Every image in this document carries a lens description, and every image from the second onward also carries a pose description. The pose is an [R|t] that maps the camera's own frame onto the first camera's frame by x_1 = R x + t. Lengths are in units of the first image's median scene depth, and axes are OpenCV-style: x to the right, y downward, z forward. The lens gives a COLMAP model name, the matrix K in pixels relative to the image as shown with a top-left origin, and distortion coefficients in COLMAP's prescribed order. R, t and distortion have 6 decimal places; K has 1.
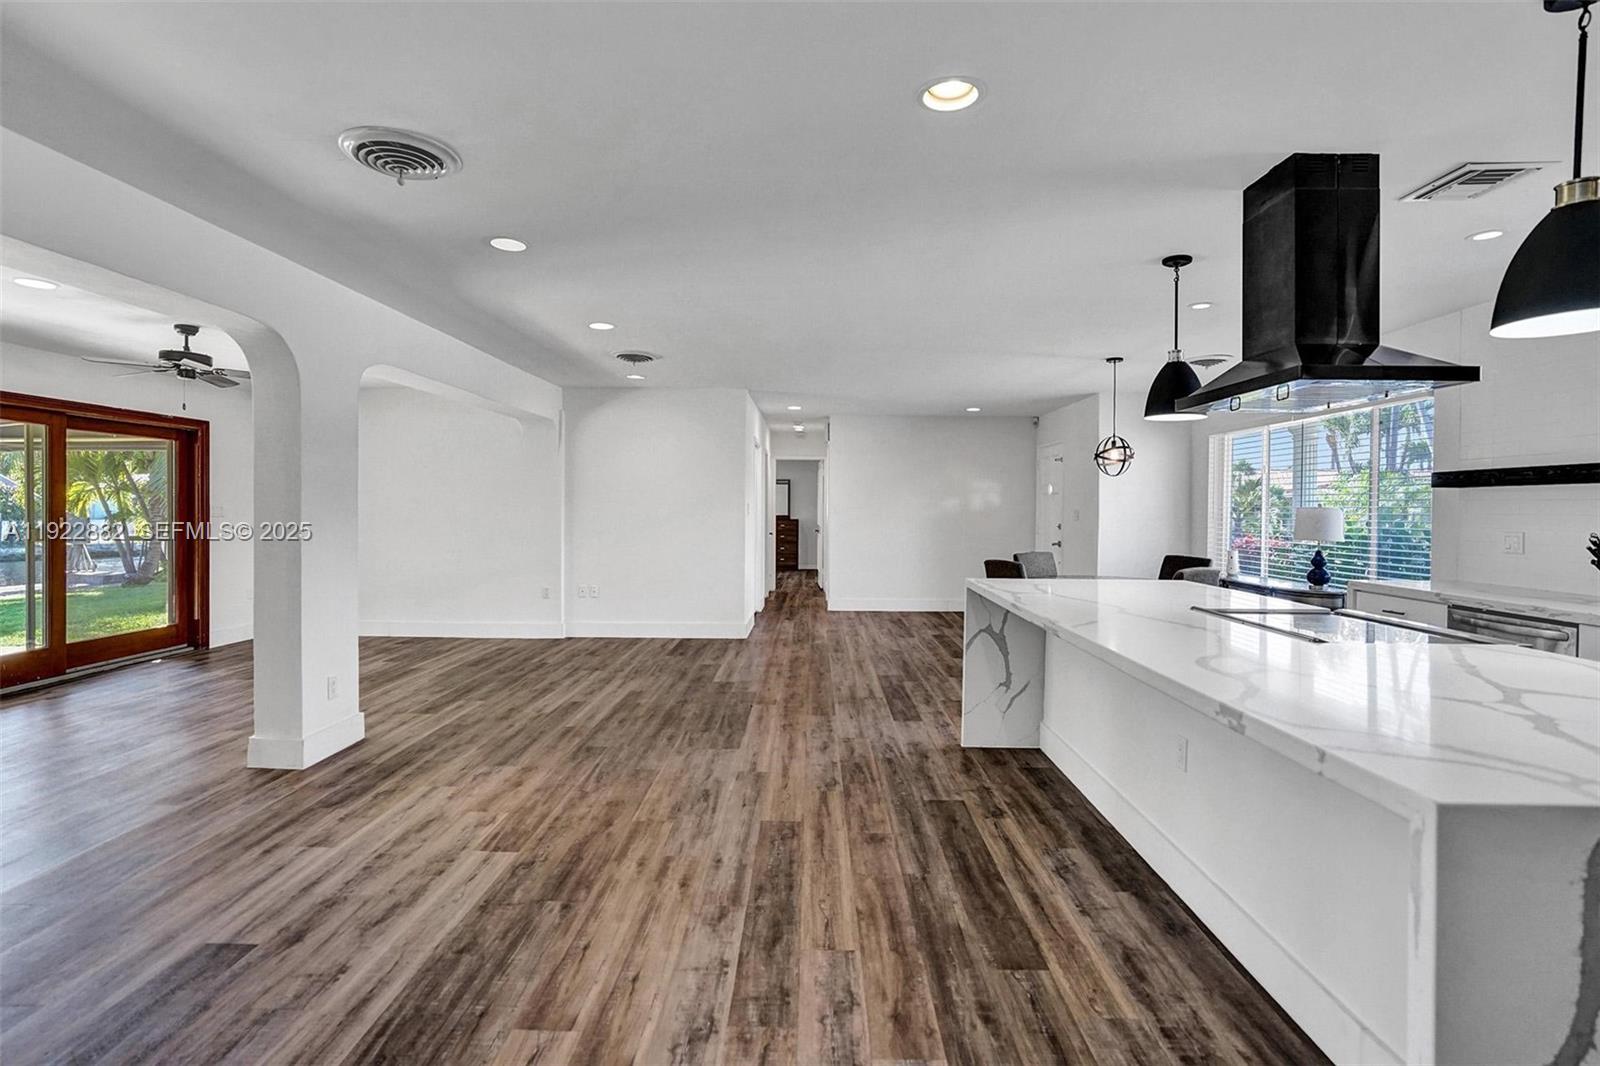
lens RADIAL K [[750.0, 0, 802.8], [0, 750.0, 518.3], [0, 0, 1]] dist [-0.049289, 0.022423]
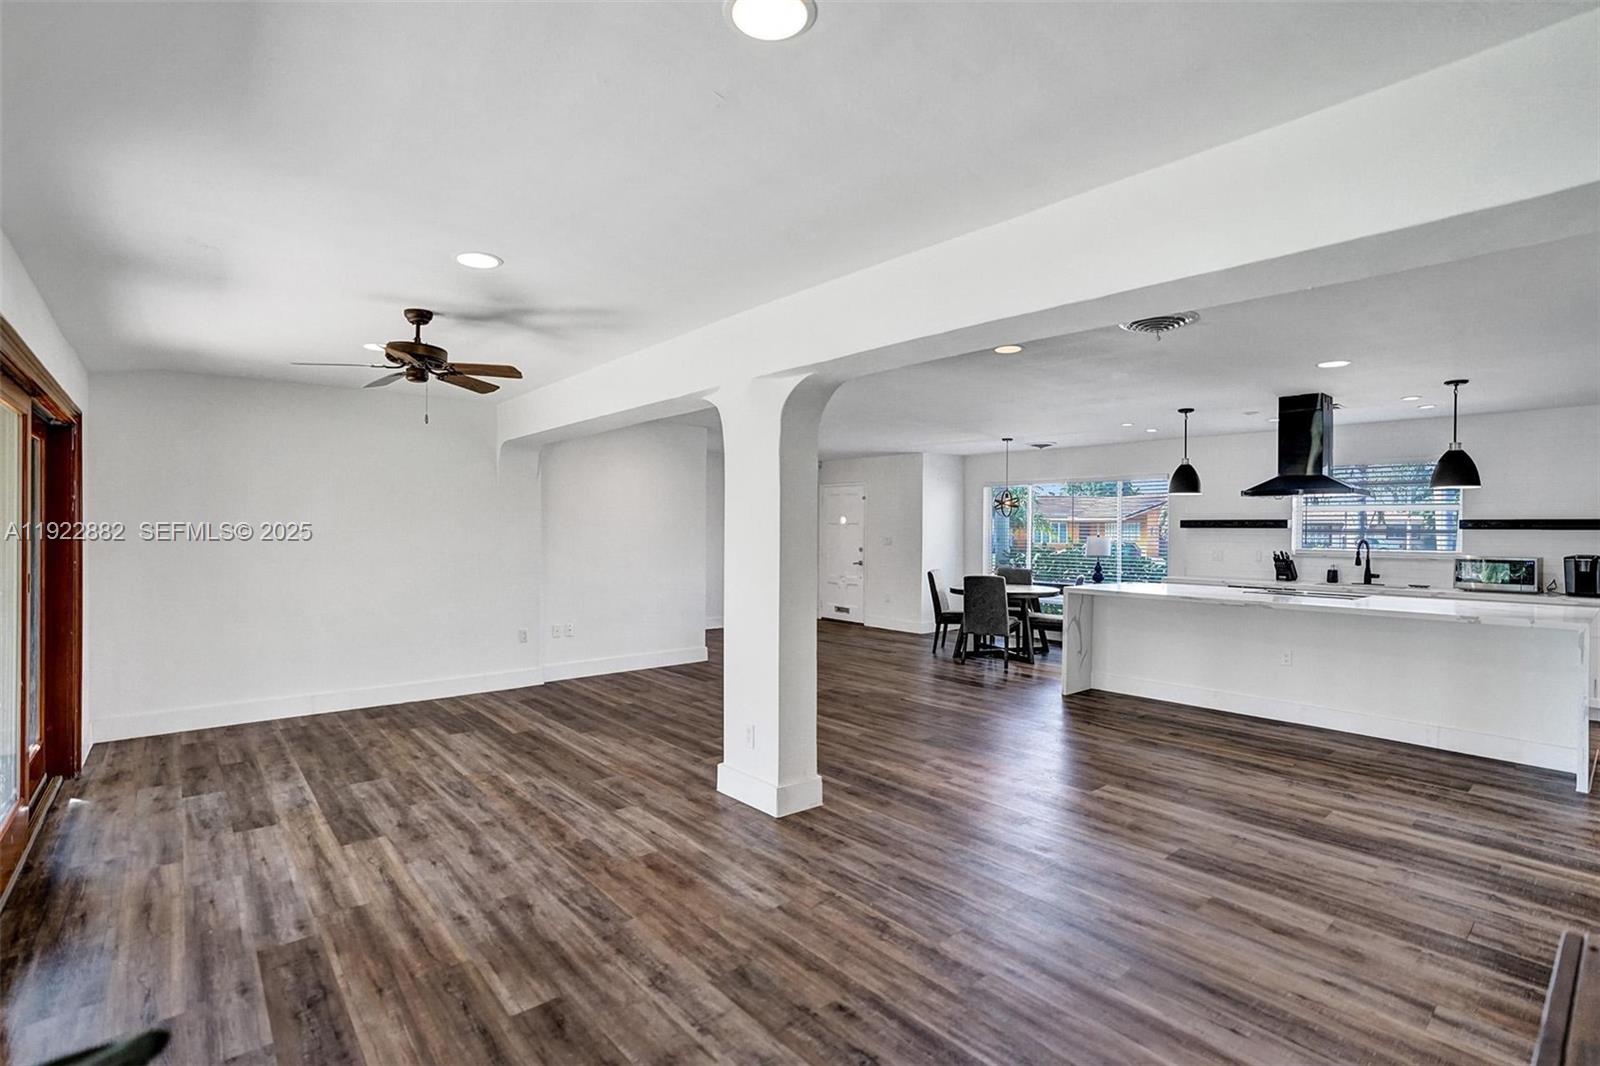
lens RADIAL K [[750.0, 0, 795.6], [0, 750.0, 532.1], [0, 0, 1]] dist [-0.049289, 0.022423]
pose [[0.750861, -0.005705, 0.660436, -1.318410], [0.008806, 0.999960, -0.001374, -0.039631], [-0.660402, 0.006847, 0.750881, 0.216944]]
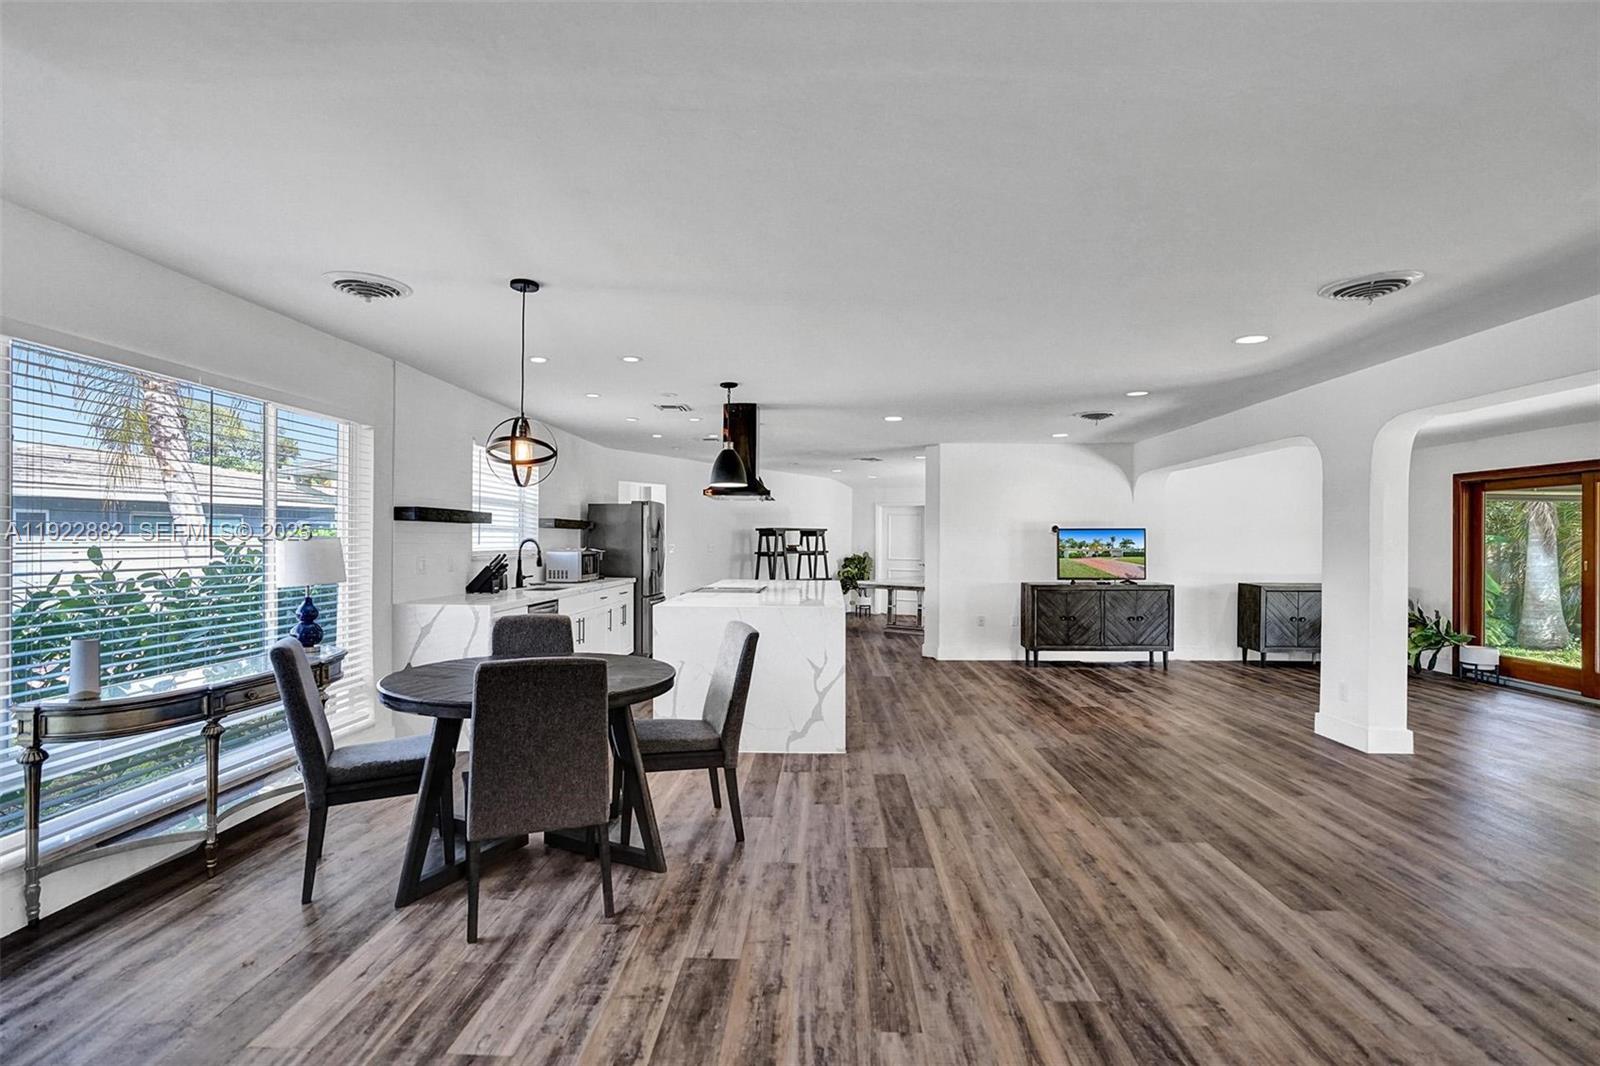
lens RADIAL K [[750.0, 0, 811.3], [0, 750.0, 537.9], [0, 0, 1]] dist [-0.049289, 0.022423]
pose [[-0.999851, -0.014276, 0.009741, 0.278553], [-0.014169, 0.999839, 0.011030, -0.039538], [-0.009897, 0.010890, -0.999892, 2.297184]]
